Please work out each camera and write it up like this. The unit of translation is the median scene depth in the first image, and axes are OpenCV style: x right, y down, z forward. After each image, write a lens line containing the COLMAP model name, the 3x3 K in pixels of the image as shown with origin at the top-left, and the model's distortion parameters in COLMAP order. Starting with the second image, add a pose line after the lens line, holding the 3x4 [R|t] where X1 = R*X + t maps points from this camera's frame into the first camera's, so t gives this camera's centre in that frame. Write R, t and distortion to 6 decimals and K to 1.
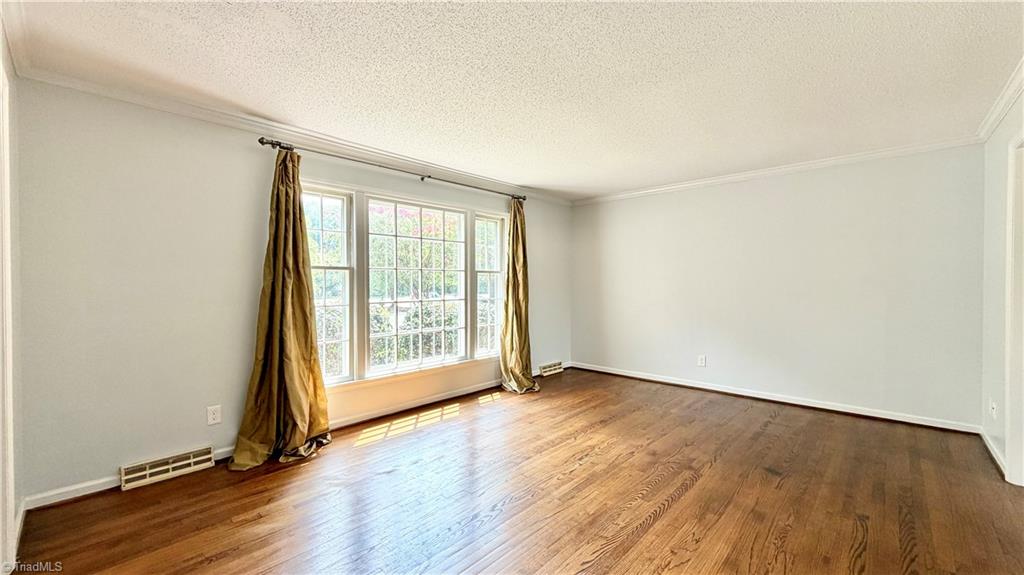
lens RADIAL K [[409.2, 0, 511.2], [0, 409.2, 287.3], [0, 0, 1]] dist [-0.000113, 0.000134]
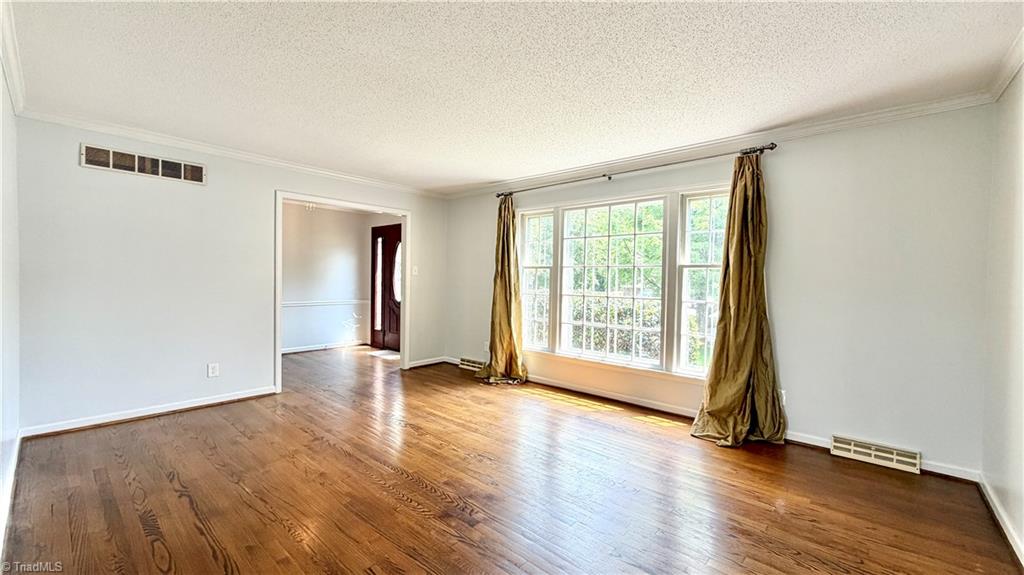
lens RADIAL K [[409.2, 0, 511.2], [0, 409.2, 287.3], [0, 0, 1]] dist [-0.000113, 0.000134]
pose [[0.023214, 0.050397, -0.998459, 0.808680], [-0.004674, 0.998723, 0.050301, -0.042683], [0.999720, 0.003499, 0.023420, 0.736107]]
